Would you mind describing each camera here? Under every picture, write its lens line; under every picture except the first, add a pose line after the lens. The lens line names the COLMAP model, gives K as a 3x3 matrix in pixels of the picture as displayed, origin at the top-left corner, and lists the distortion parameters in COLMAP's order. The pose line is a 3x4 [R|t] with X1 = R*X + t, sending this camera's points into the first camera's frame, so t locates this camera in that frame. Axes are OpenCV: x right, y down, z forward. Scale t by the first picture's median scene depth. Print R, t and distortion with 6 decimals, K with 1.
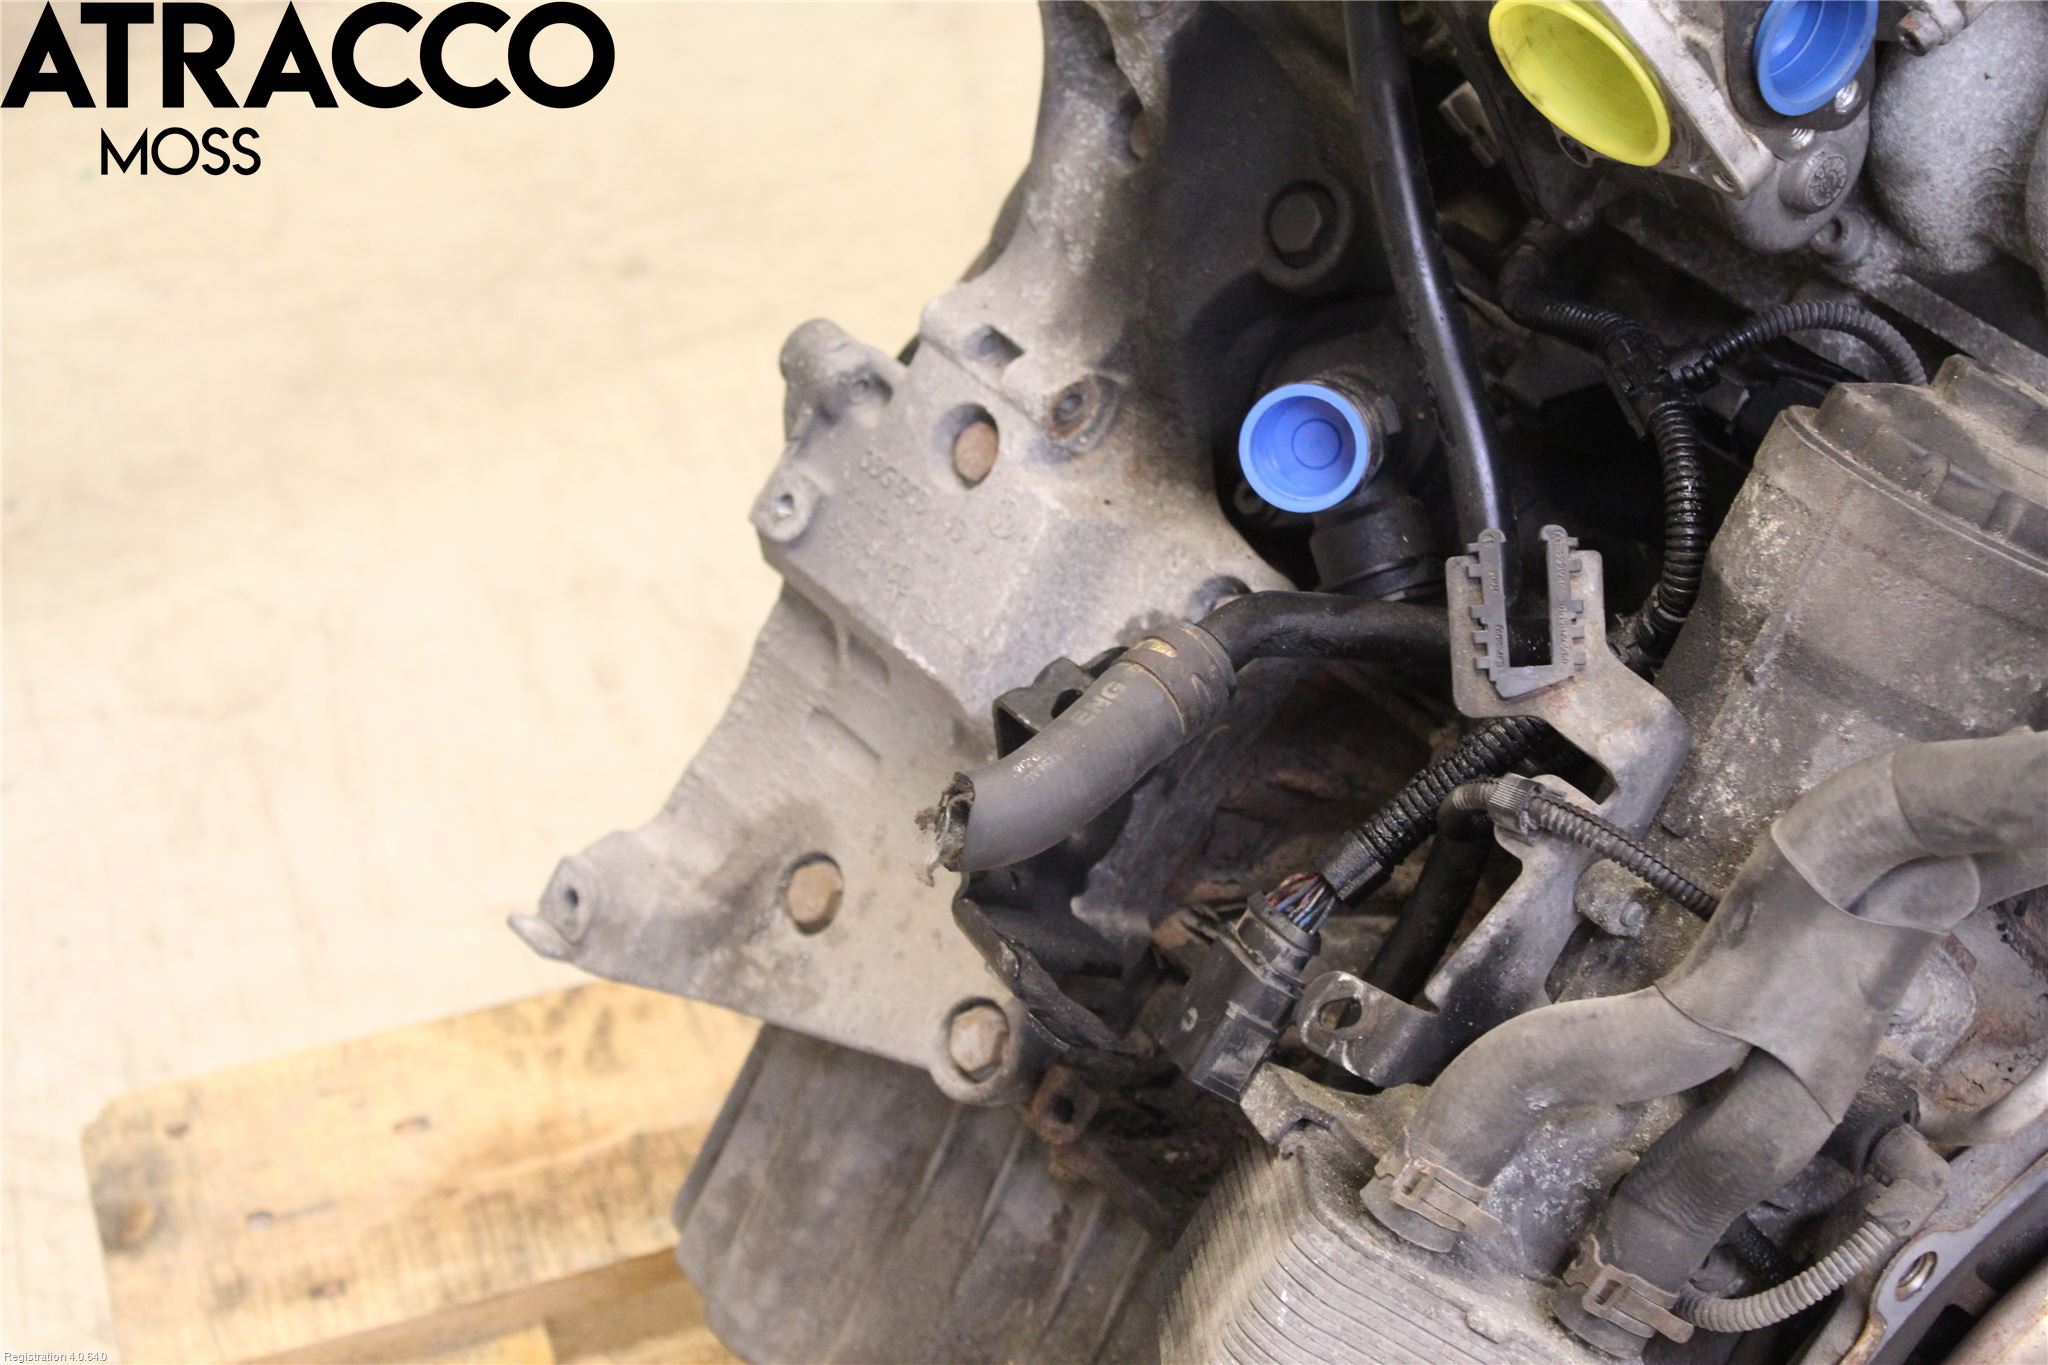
lens RADIAL K [[4190.8, 0, 1015.6], [0, 4190.8, 682.7], [0, 0, 1]] dist [0.047501, 0.000000]
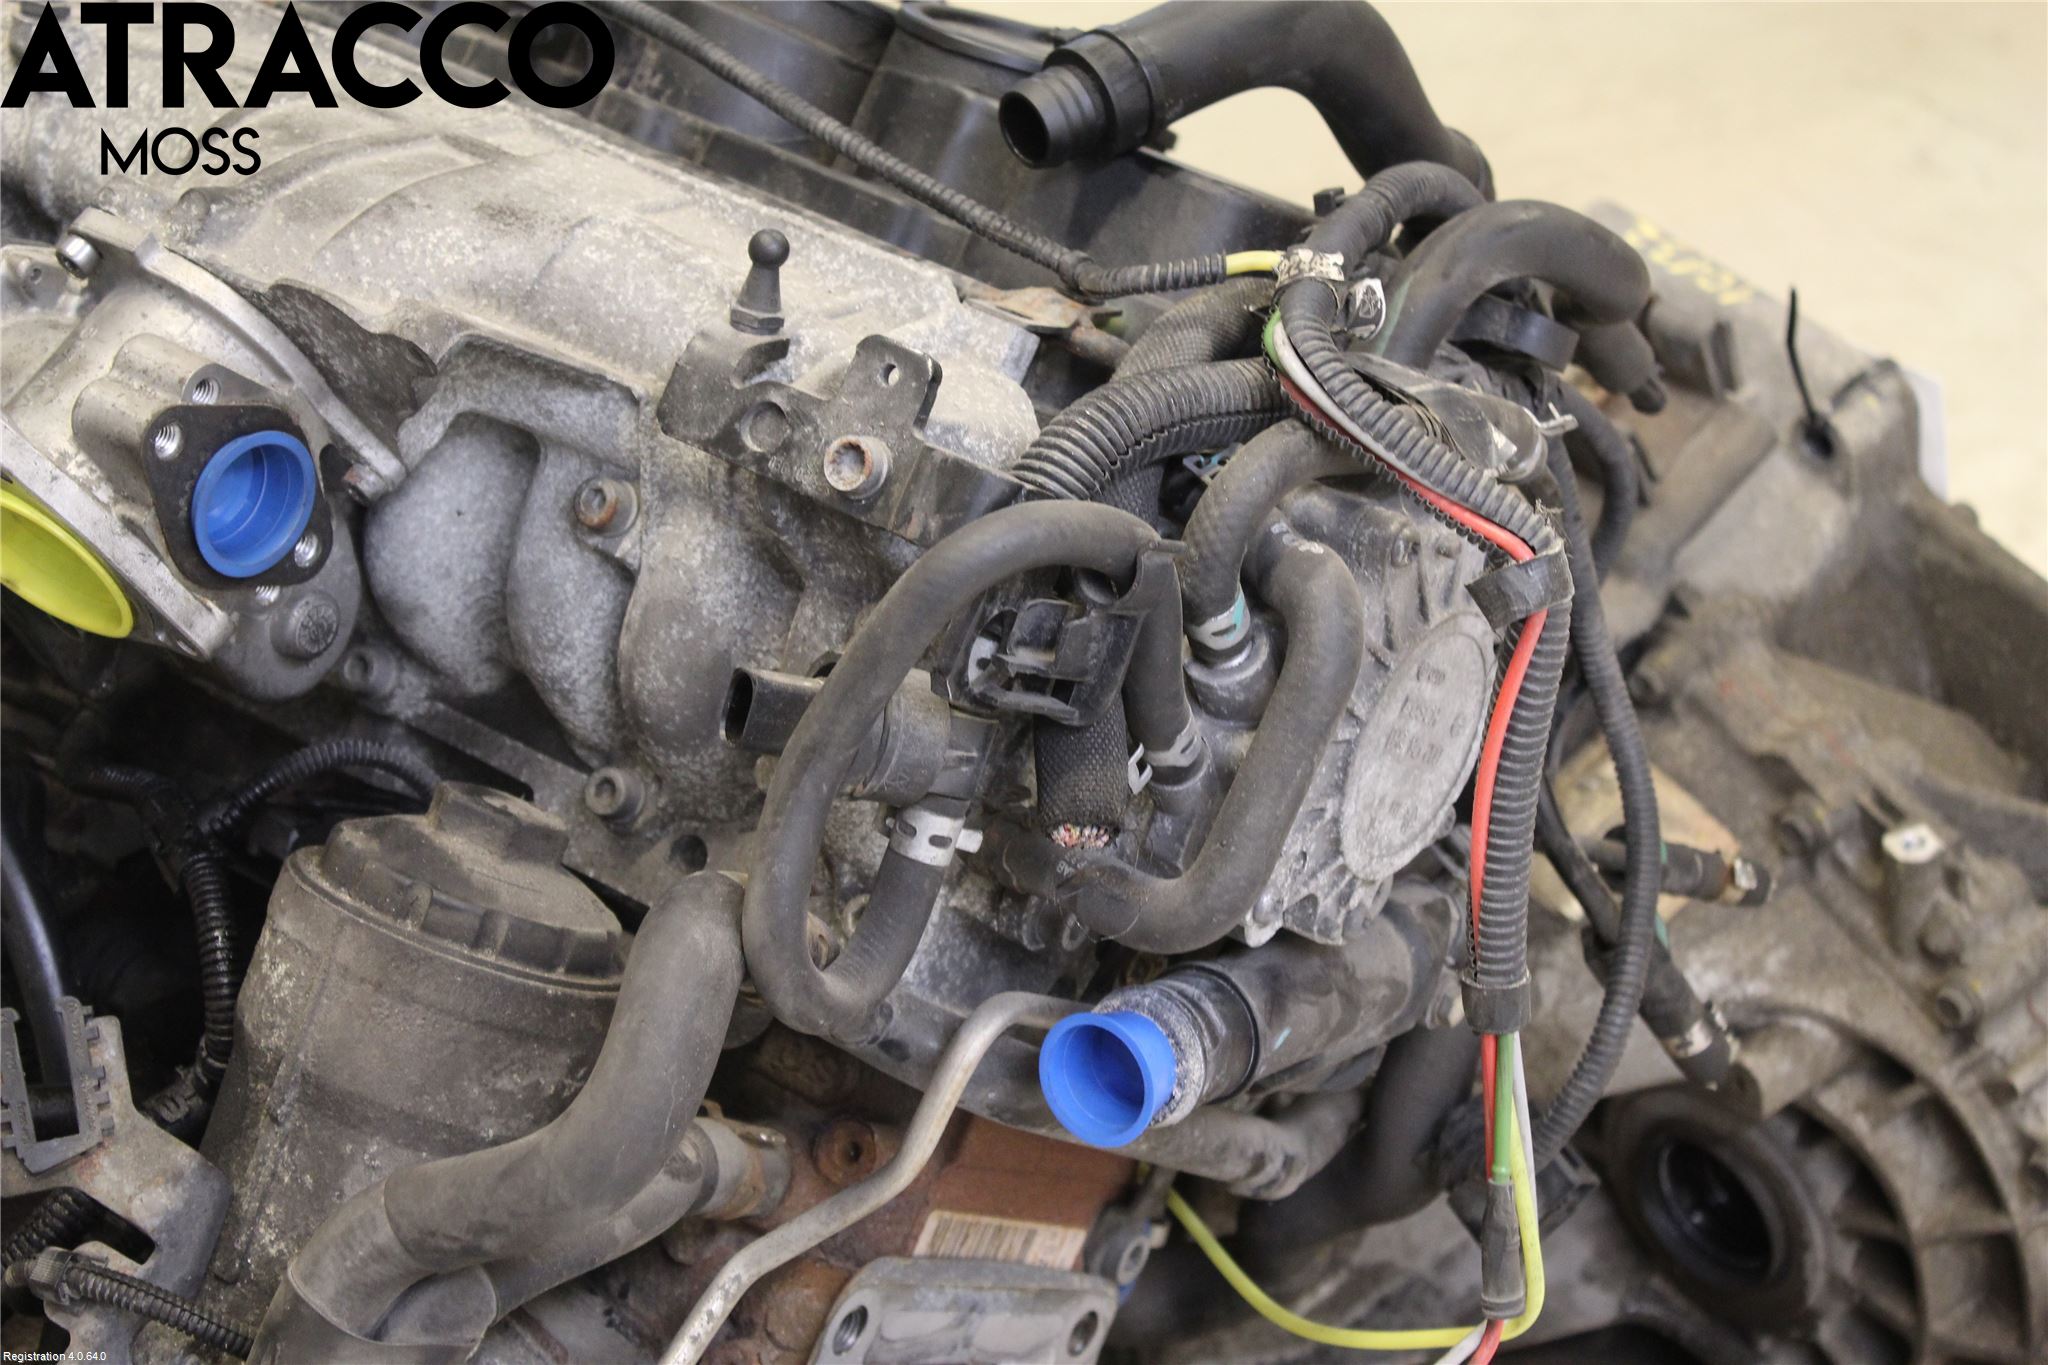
lens RADIAL K [[4190.8, 0, 1029.0], [0, 4190.8, 675.1], [0, 0, 1]] dist [0.047501, 0.000000]
pose [[0.969119, -0.117029, 0.217053, 0.137784], [0.135296, 0.988240, -0.071254, -0.009993], [-0.206162, 0.098420, 0.973556, -0.048185]]
